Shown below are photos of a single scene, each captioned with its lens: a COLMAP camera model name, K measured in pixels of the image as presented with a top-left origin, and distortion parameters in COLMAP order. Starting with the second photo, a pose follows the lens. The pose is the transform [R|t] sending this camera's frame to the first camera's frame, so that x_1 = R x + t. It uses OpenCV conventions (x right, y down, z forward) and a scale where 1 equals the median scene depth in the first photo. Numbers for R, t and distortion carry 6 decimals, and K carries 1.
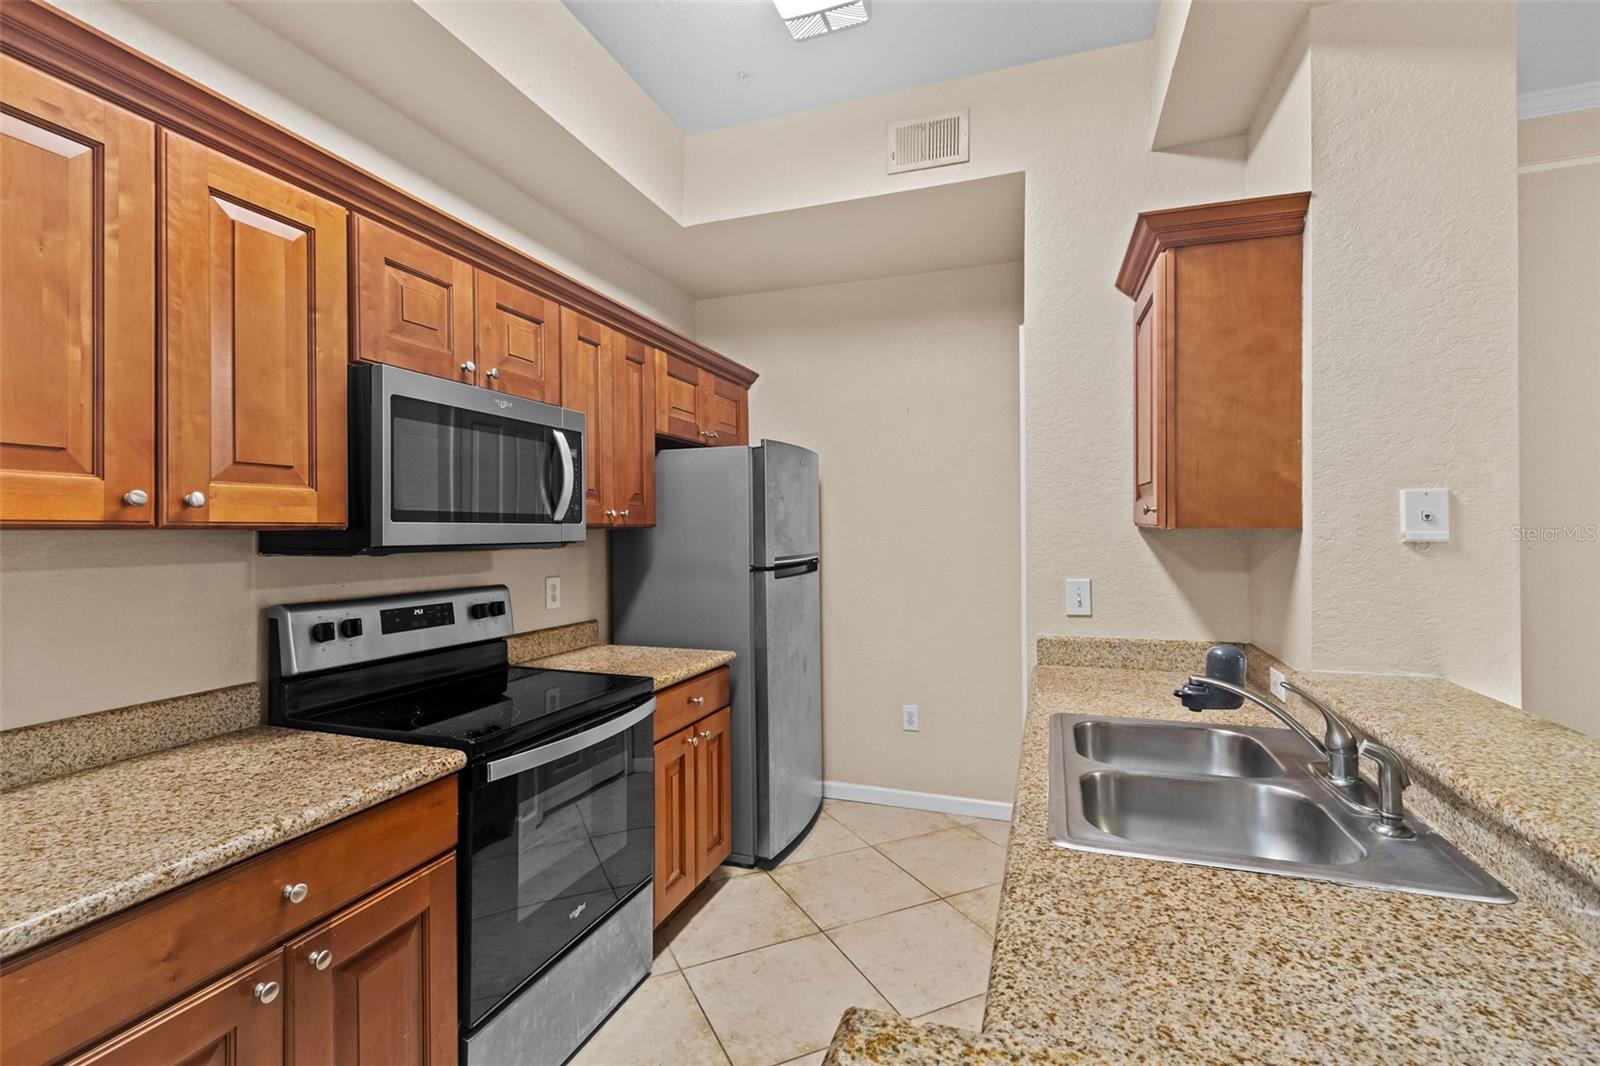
lens RADIAL K [[736.0, 0, 788.6], [0, 736.0, 527.3], [0, 0, 1]] dist [0.000296, -0.000676]
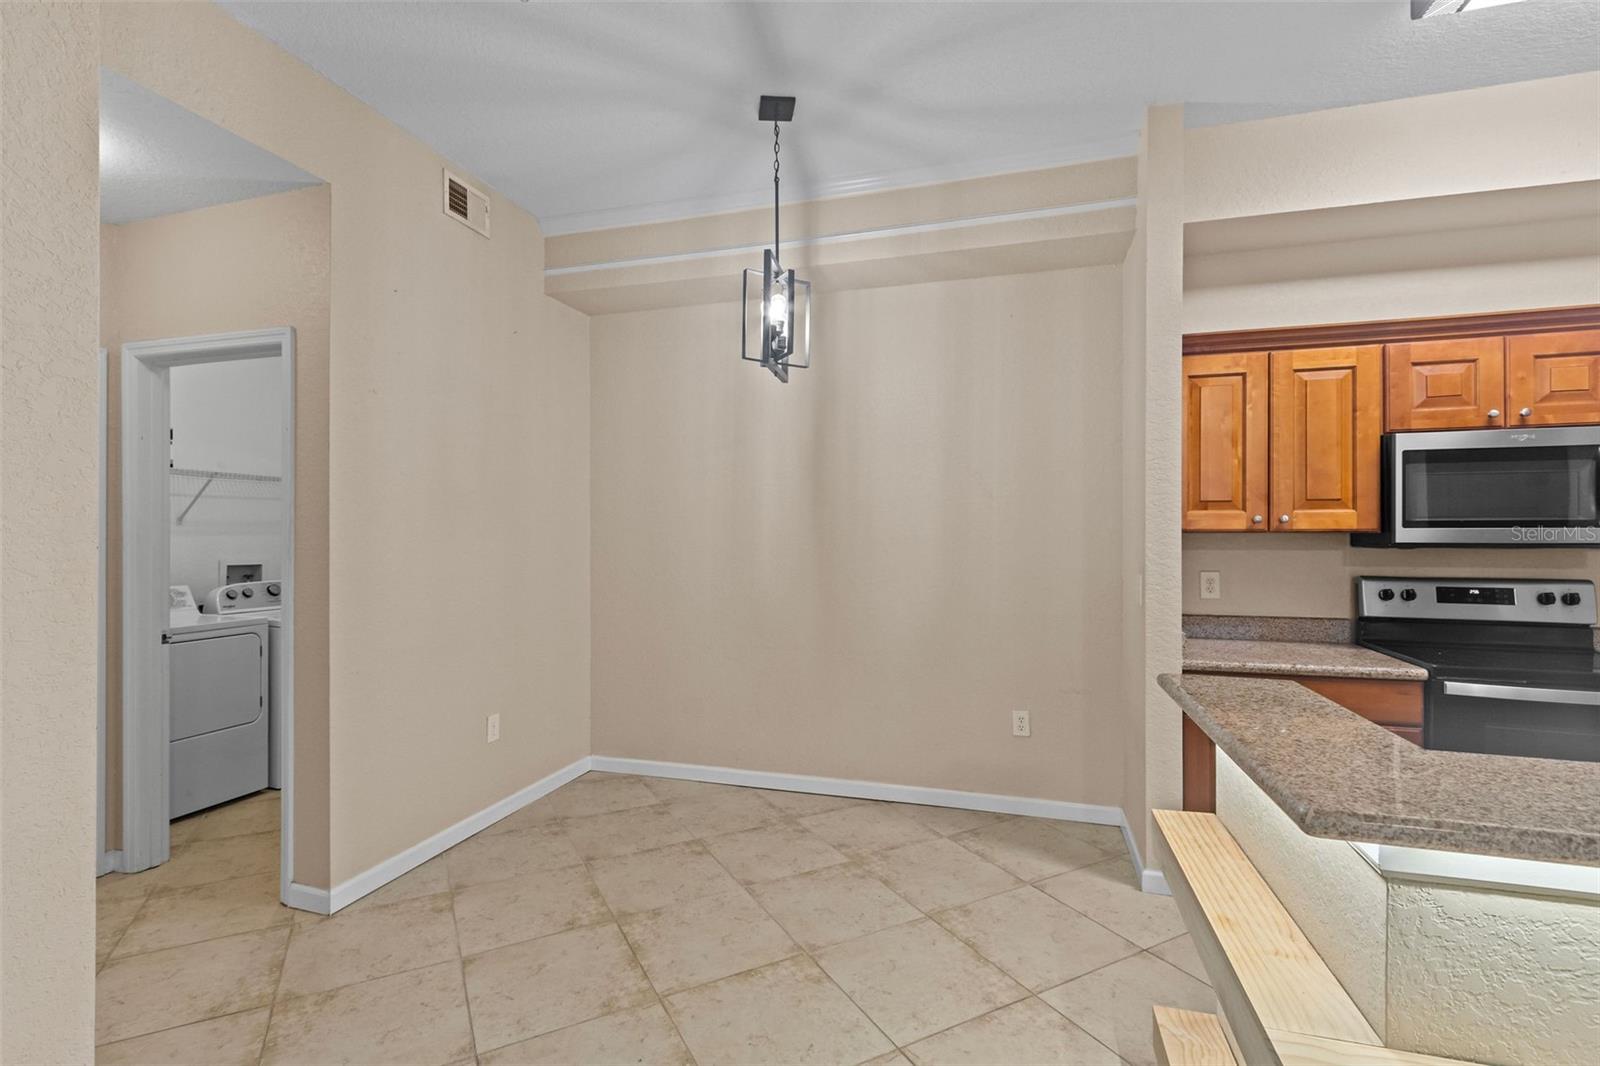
lens RADIAL K [[733.4, 0, 789.8], [0, 733.4, 539.7], [0, 0, 1]] dist [0.001482, -0.000234]
pose [[0.048279, 0.011833, -0.998764, 0.910896], [0.005701, 0.999910, 0.012122, -0.007828], [0.998818, -0.006279, 0.048207, -0.396093]]
